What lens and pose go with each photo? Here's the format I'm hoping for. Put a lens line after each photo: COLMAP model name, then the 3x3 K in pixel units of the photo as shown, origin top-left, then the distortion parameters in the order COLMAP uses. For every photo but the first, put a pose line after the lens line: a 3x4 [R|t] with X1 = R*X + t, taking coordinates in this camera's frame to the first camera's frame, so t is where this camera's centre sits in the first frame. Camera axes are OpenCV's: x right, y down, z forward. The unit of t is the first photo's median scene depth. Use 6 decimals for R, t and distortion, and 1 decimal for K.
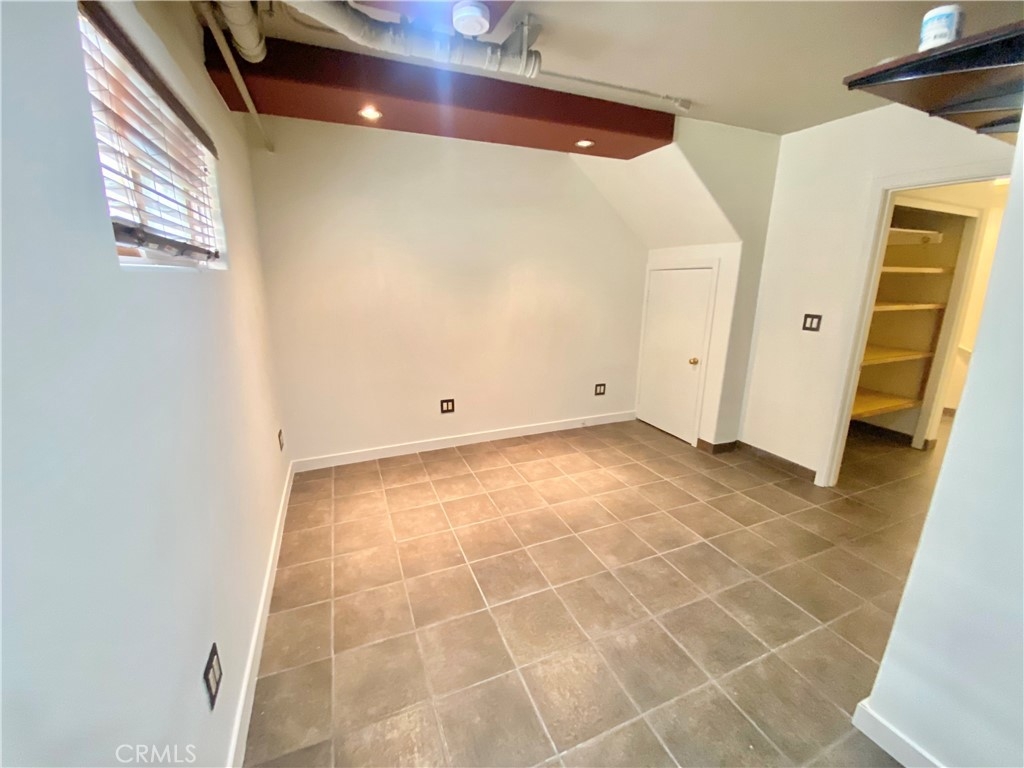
lens RADIAL K [[411.4, 0, 509.9], [0, 411.4, 384.8], [0, 0, 1]] dist [0.024289, -0.020798]
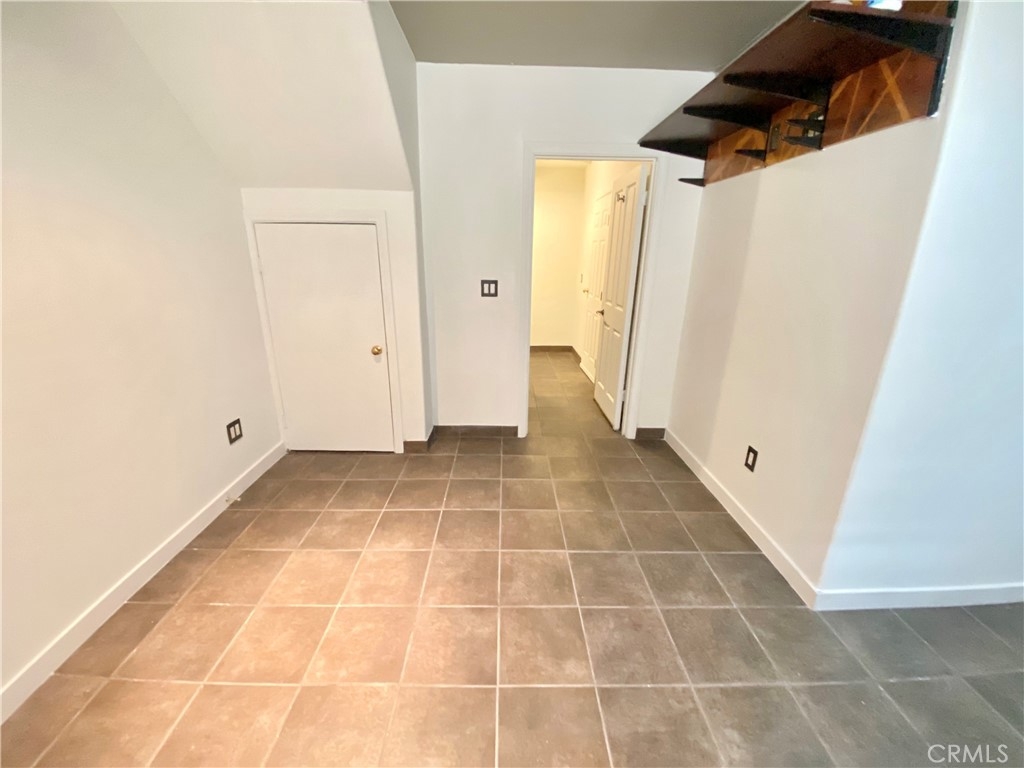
lens RADIAL K [[411.4, 0, 509.9], [0, 411.4, 384.8], [0, 0, 1]] dist [0.024289, -0.020798]
pose [[0.366163, -0.283260, 0.886391, -0.188650], [0.213527, 0.952704, 0.216245, -0.132110], [-0.905721, 0.110087, 0.409329, 0.576079]]
